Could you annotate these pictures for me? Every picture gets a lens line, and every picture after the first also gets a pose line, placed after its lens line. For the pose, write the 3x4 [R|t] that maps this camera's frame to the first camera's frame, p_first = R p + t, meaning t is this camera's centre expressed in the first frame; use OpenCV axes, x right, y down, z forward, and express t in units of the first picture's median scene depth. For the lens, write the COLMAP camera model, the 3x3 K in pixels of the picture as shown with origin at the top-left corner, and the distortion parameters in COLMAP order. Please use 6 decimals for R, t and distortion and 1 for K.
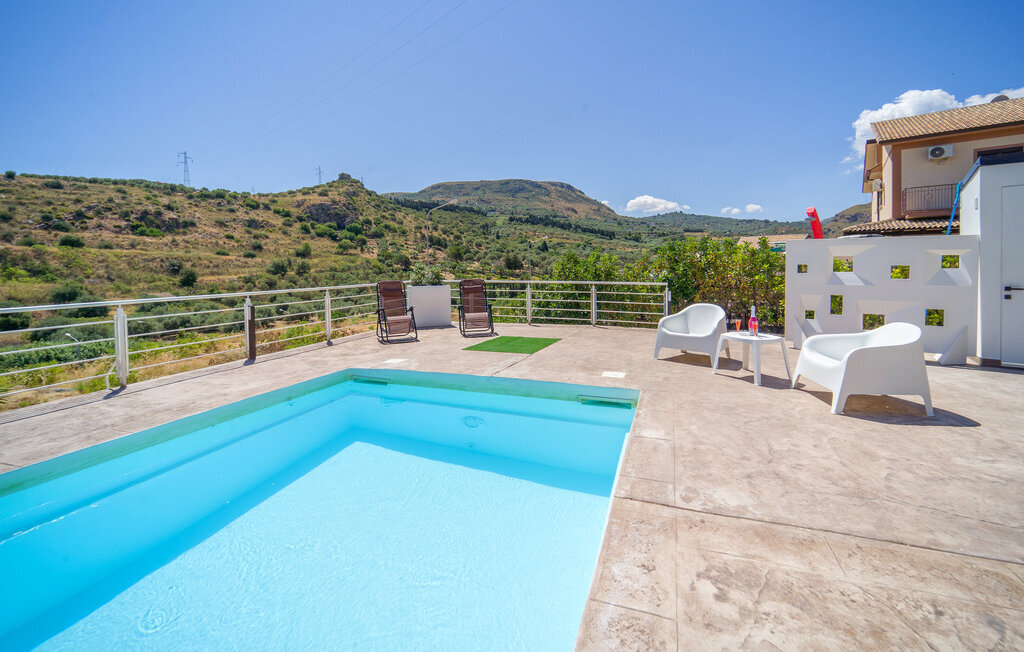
lens RADIAL K [[413.8, 0, 519.3], [0, 413.8, 327.6], [0, 0, 1]] dist [0.000294, -0.000675]
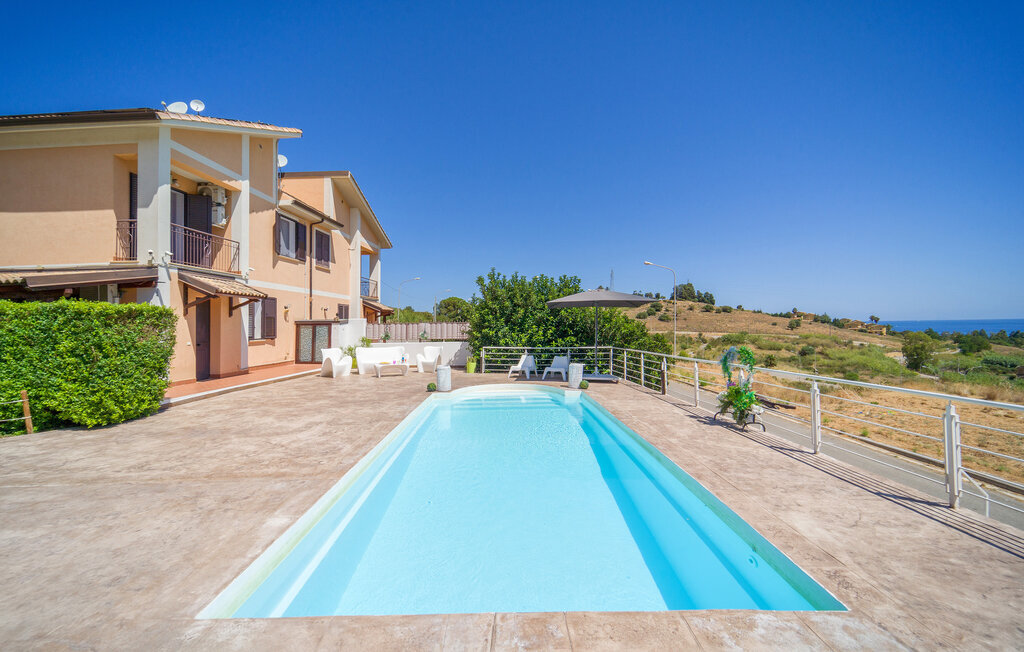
lens RADIAL K [[413.8, 0, 494.3], [0, 413.8, 313.9], [0, 0, 1]] dist [0.000294, -0.000675]
pose [[-0.943488, 0.026483, -0.330348, 0.003056], [-0.010174, 0.994018, 0.108744, -0.010374], [0.331252, 0.105959, -0.937574, 0.053157]]
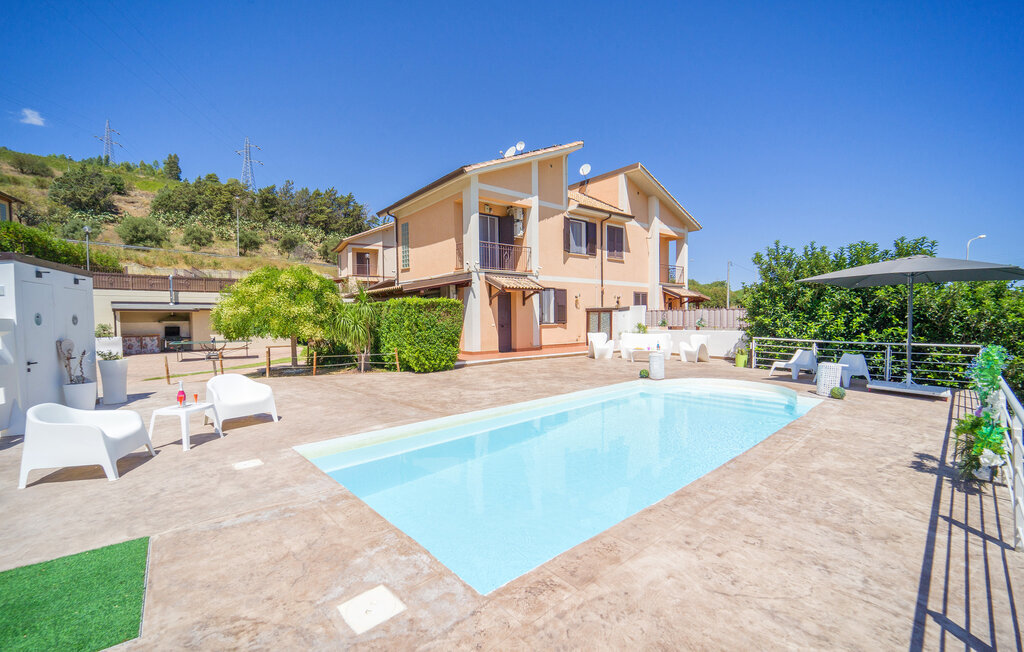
lens RADIAL K [[413.8, 0, 505.0], [0, 413.8, 315.4], [0, 0, 1]] dist [0.000294, -0.000675]
pose [[-0.881044, 0.034229, 0.471795, -0.026532], [0.094843, 0.989908, 0.105294, -0.009453], [-0.463429, 0.137515, -0.875399, 0.056252]]
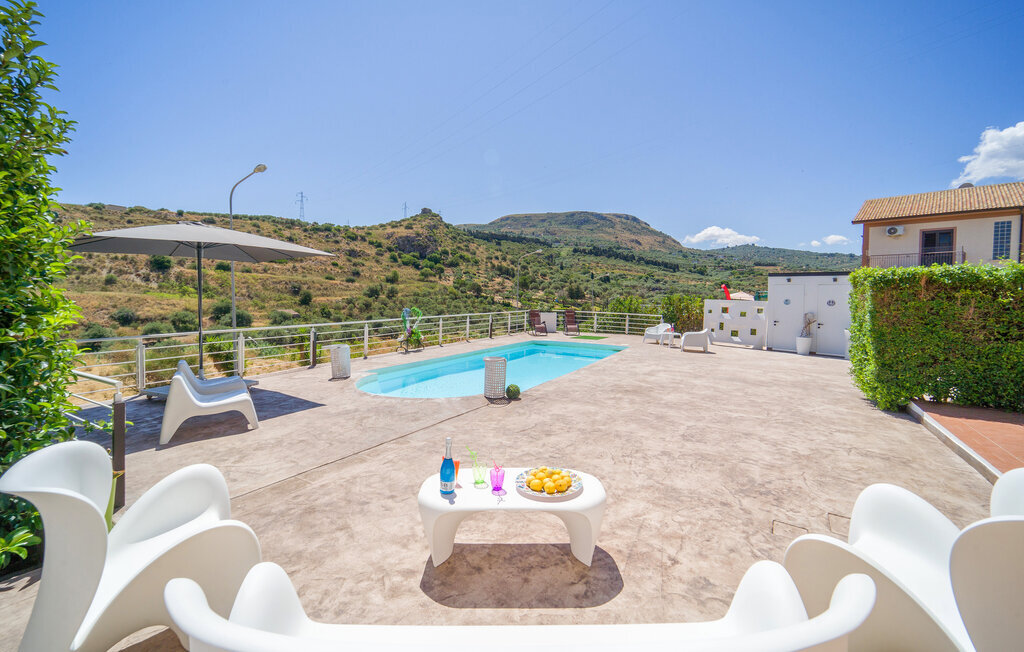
lens RADIAL K [[413.8, 0, 515.6], [0, 413.8, 346.9], [0, 0, 1]] dist [0.000294, -0.000675]
pose [[0.987926, 0.048492, -0.147143, -0.004161], [-0.051462, 0.998540, -0.016441, 0.007928], [0.146131, 0.023815, 0.988979, -0.075159]]
